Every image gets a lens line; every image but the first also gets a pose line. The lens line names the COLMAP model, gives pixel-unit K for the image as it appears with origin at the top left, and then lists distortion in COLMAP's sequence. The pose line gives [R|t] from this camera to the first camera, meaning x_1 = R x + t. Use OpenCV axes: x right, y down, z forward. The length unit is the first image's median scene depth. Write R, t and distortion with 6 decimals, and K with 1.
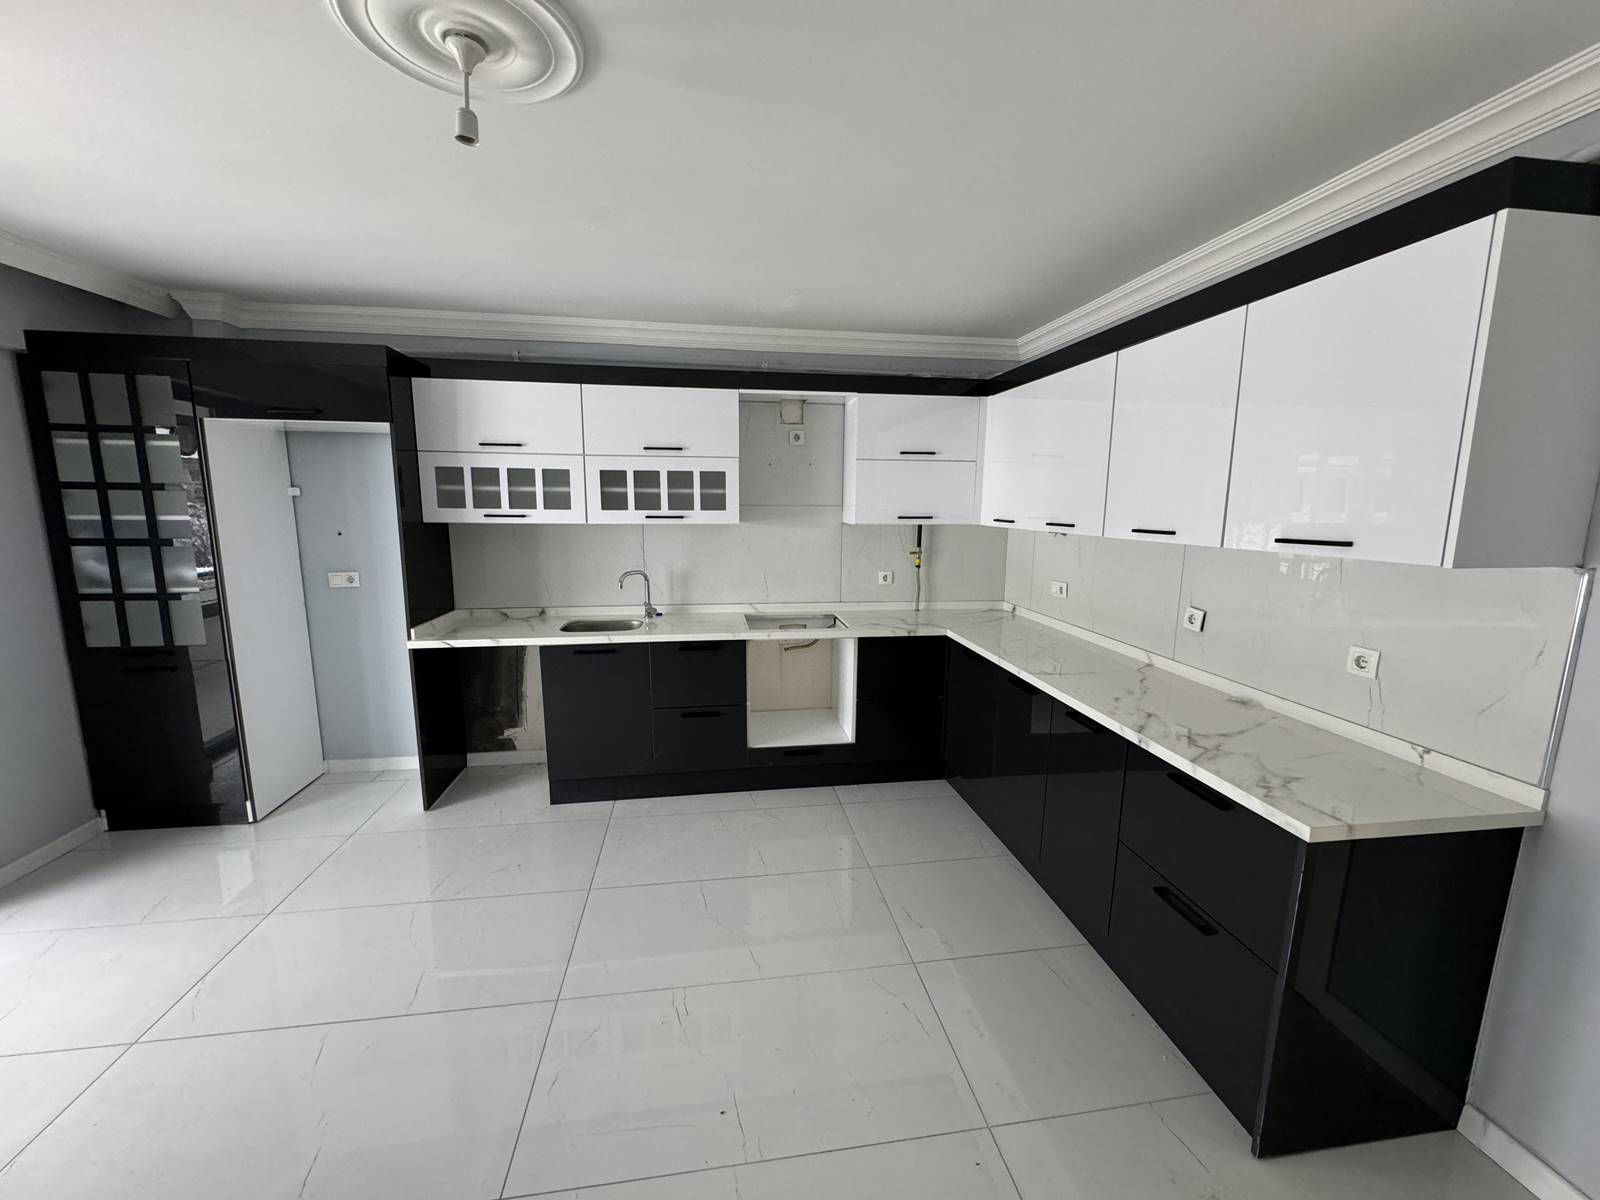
lens RADIAL K [[633.9, 0, 801.0], [0, 633.9, 599.7], [0, 0, 1]] dist [-0.002901, -0.000142]
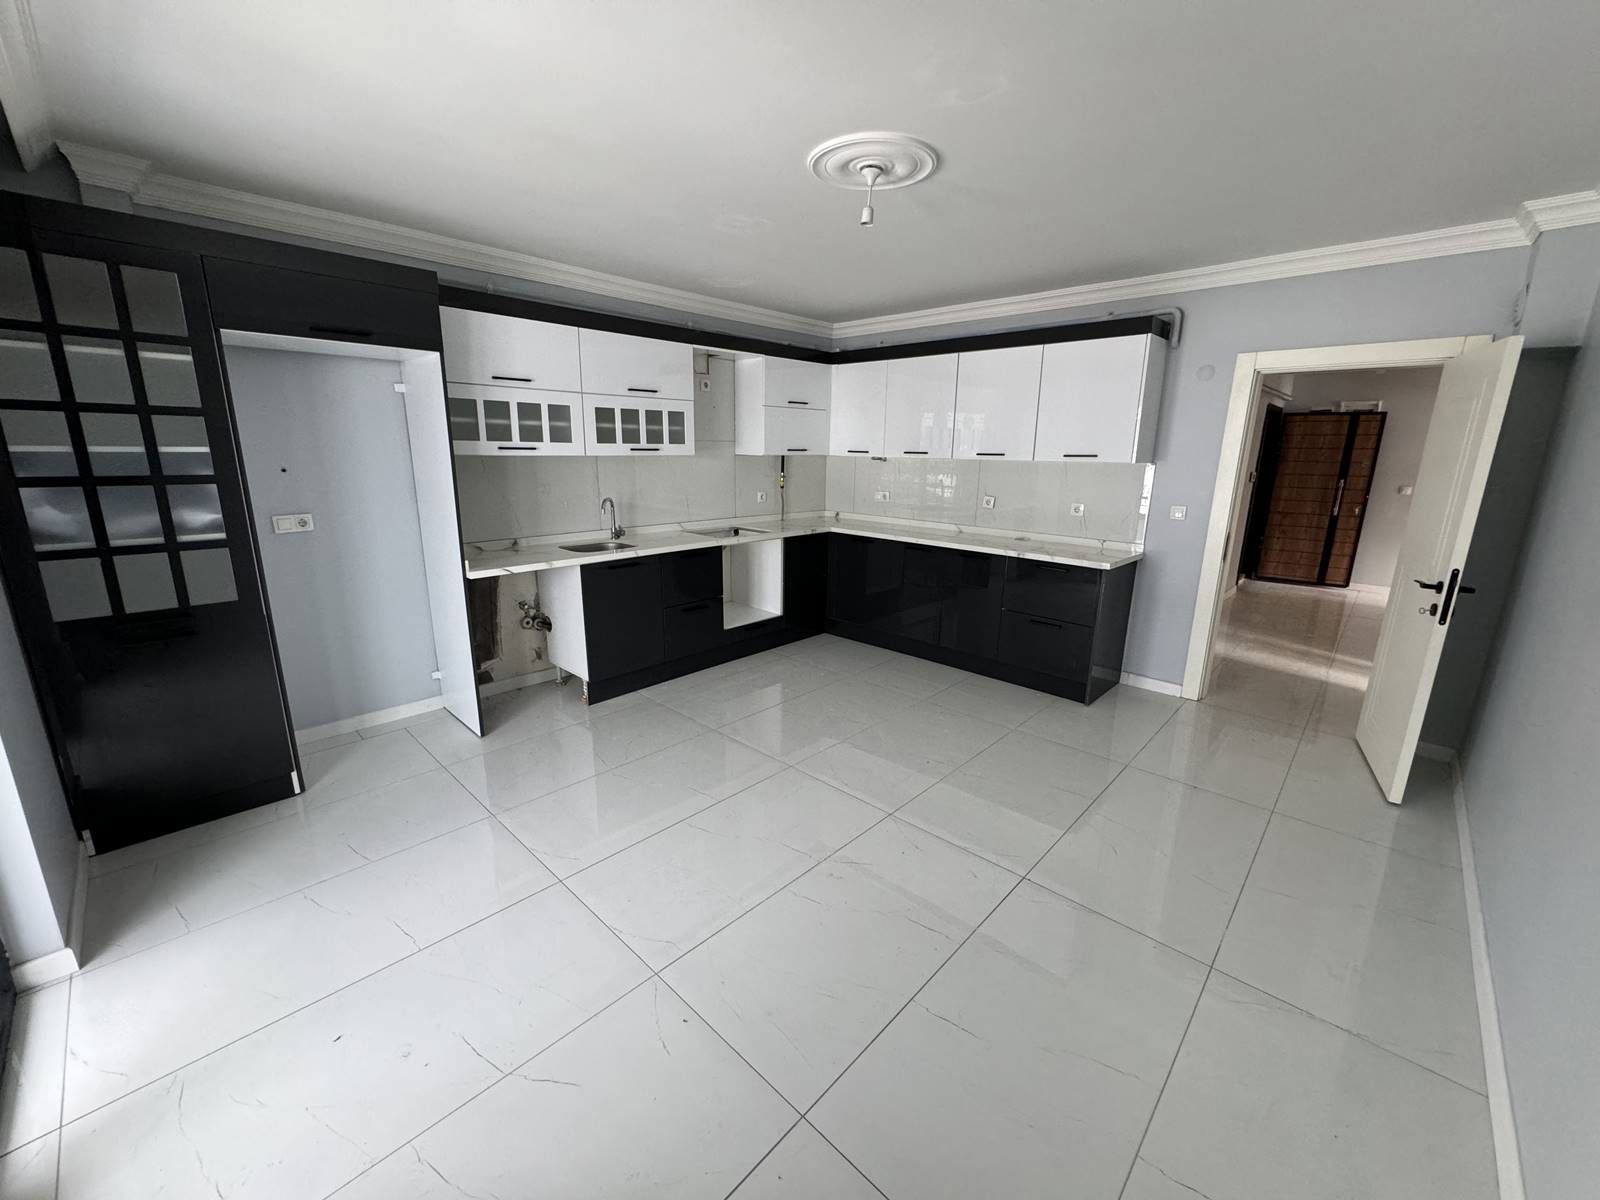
lens RADIAL K [[633.9, 0, 801.0], [0, 633.9, 599.7], [0, 0, 1]] dist [-0.002901, -0.000142]
pose [[0.787737, -0.143320, 0.599108, -0.755340], [0.088677, 0.988812, 0.119948, 0.031742], [-0.609596, -0.041361, 0.791632, -0.131192]]
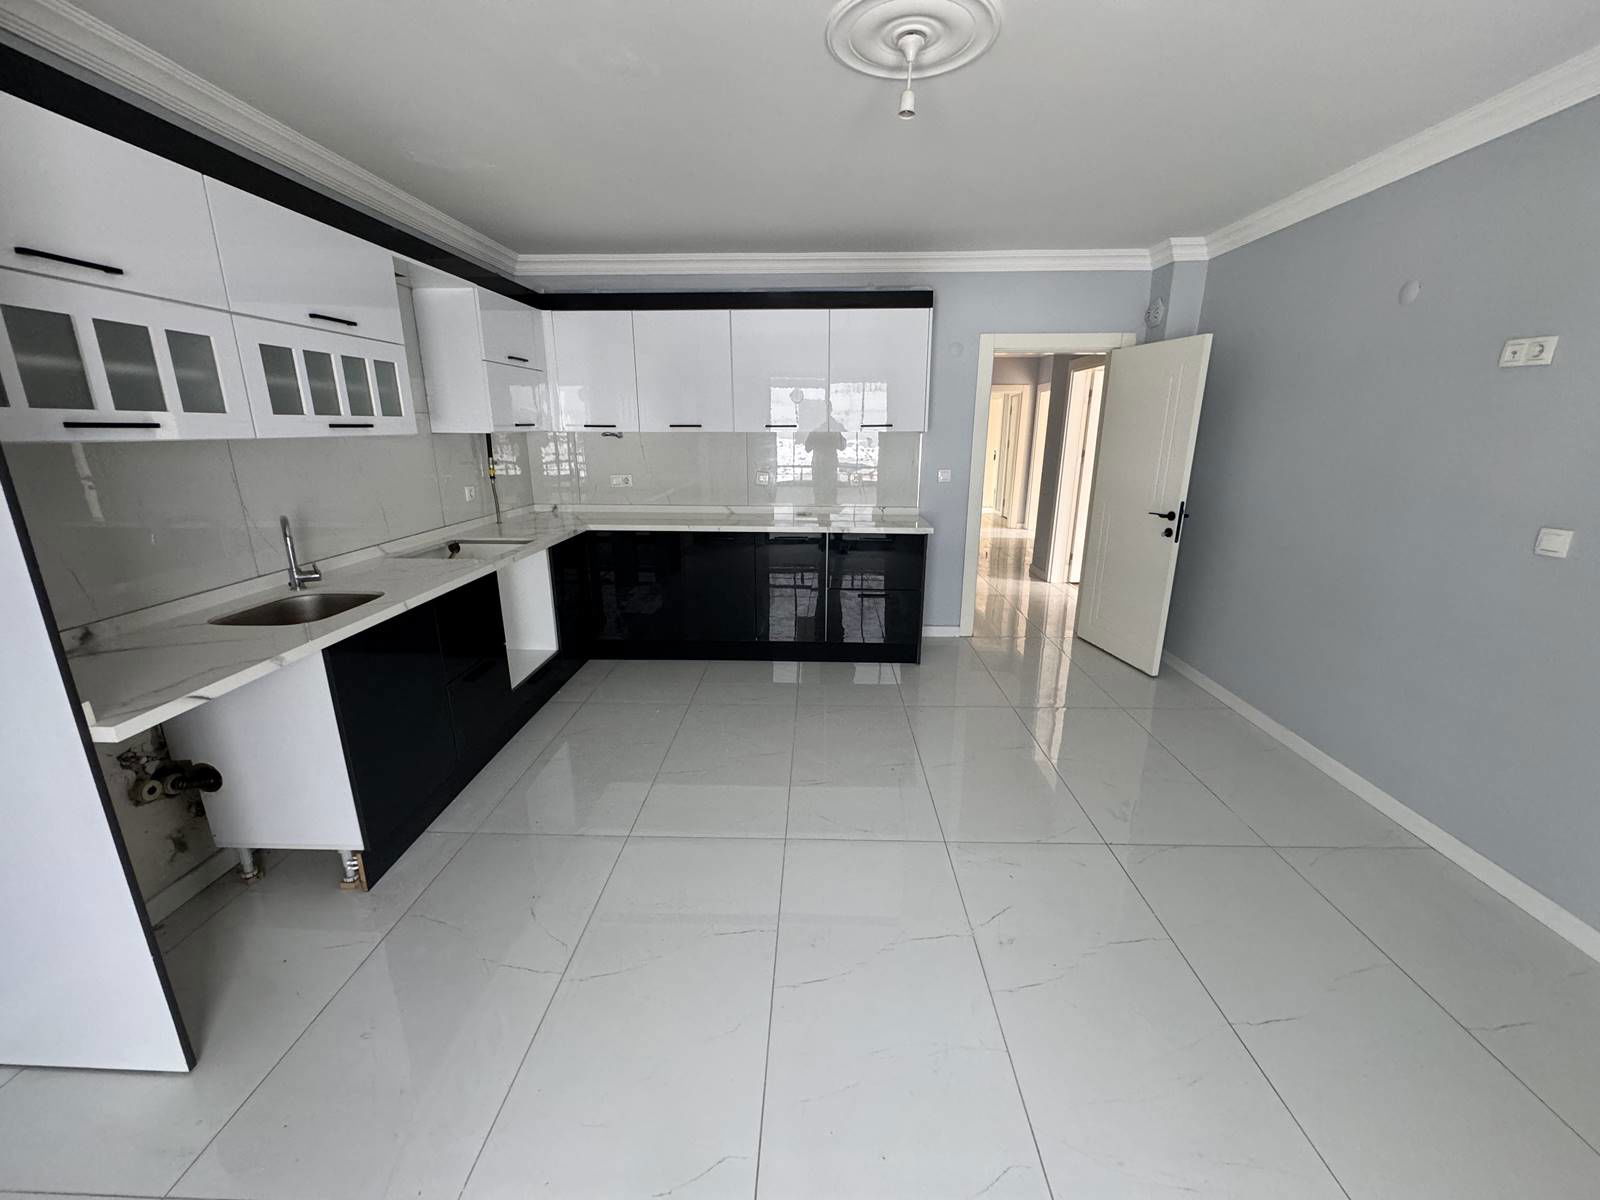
lens RADIAL K [[633.9, 0, 801.0], [0, 633.9, 599.7], [0, 0, 1]] dist [-0.002901, -0.000142]
pose [[0.180298, -0.269271, 0.946037, -0.843011], [0.152760, 0.957794, 0.243504, -0.044504], [-0.971677, 0.100614, 0.213822, 0.415635]]
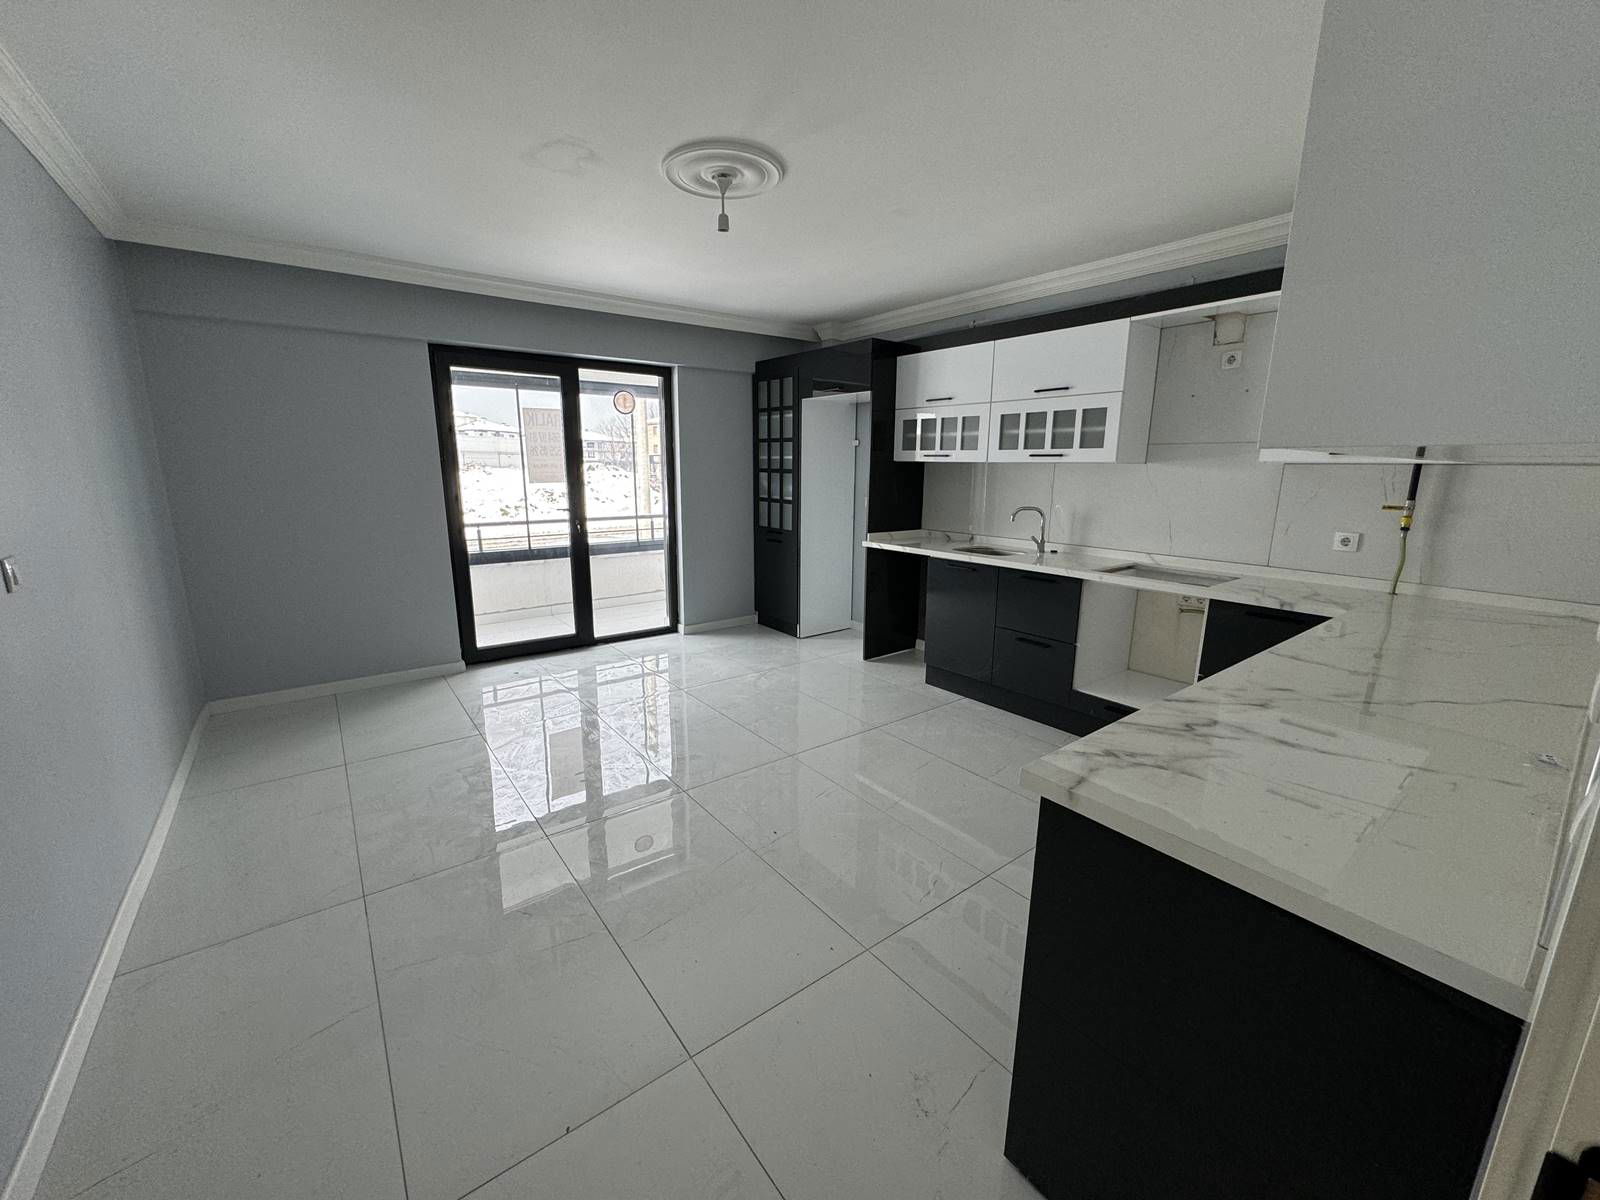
lens RADIAL K [[633.9, 0, 801.0], [0, 633.9, 599.7], [0, 0, 1]] dist [-0.002901, -0.000142]
pose [[0.481451, 0.178351, -0.858135, 0.558065], [-0.140579, 0.982115, 0.125248, 0.032785], [0.865126, 0.060335, 0.497913, 0.133092]]
